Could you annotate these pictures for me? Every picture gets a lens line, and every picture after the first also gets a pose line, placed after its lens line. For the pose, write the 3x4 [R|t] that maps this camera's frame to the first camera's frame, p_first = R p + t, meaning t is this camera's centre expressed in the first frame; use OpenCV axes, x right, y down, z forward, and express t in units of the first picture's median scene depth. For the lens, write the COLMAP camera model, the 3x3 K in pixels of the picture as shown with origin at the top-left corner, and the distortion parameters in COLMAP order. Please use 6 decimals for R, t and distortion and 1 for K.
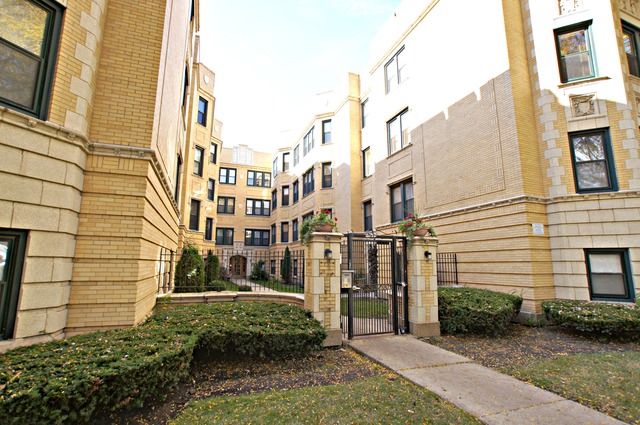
lens RADIAL K [[311.9, 0, 317.4], [0, 311.9, 213.4], [0, 0, 1]] dist [-0.037611, 0.002915]
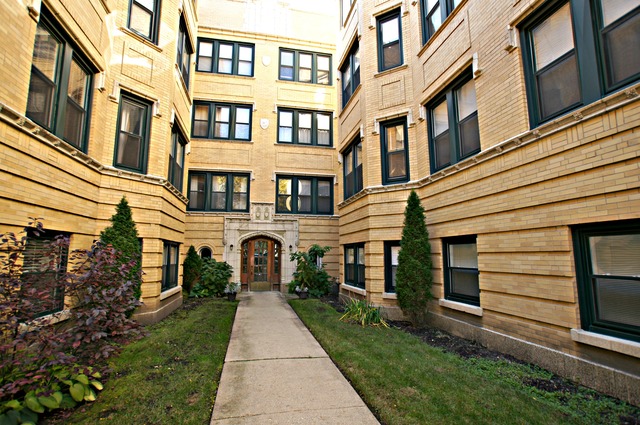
lens RADIAL K [[311.9, 0, 318.1], [0, 311.9, 216.2], [0, 0, 1]] dist [-0.037611, 0.002915]
pose [[0.989624, -0.019888, -0.142300, -0.117201], [0.025162, 0.999058, 0.035358, 0.095425], [0.141462, -0.038571, 0.989192, 0.591439]]
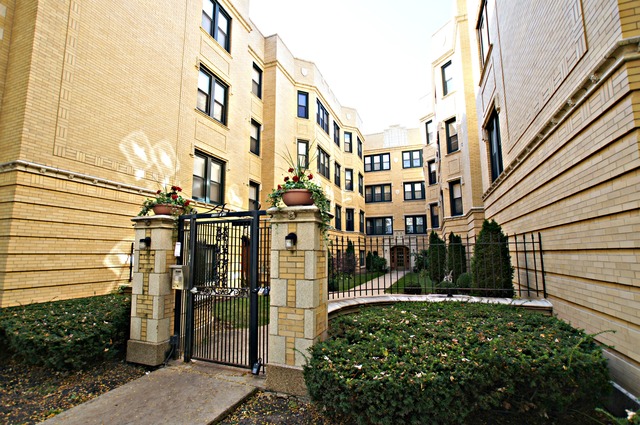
lens RADIAL K [[311.9, 0, 308.3], [0, 311.9, 210.7], [0, 0, 1]] dist [-0.037611, 0.002915]
pose [[0.741447, -0.097961, -0.663823, 0.166992], [0.112333, 0.993446, -0.021135, 0.021995], [0.661542, -0.058899, 0.747591, 0.138868]]
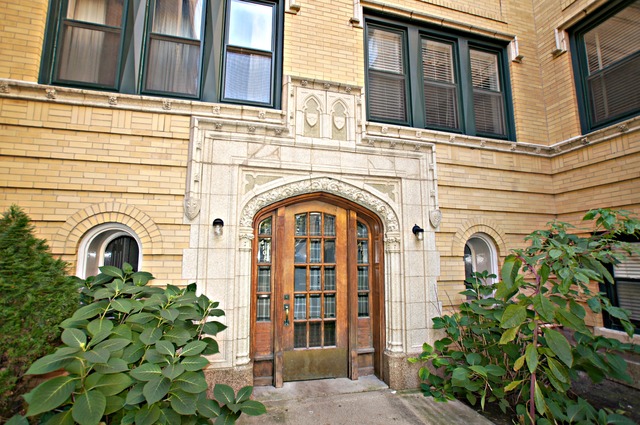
lens RADIAL K [[311.9, 0, 322.4], [0, 311.9, 217.0], [0, 0, 1]] dist [-0.037611, 0.002915]
pose [[0.995559, -0.008178, -0.093785, -0.244637], [0.012454, 0.998905, 0.045106, 0.140195], [0.093314, -0.046073, 0.994570, 0.878831]]
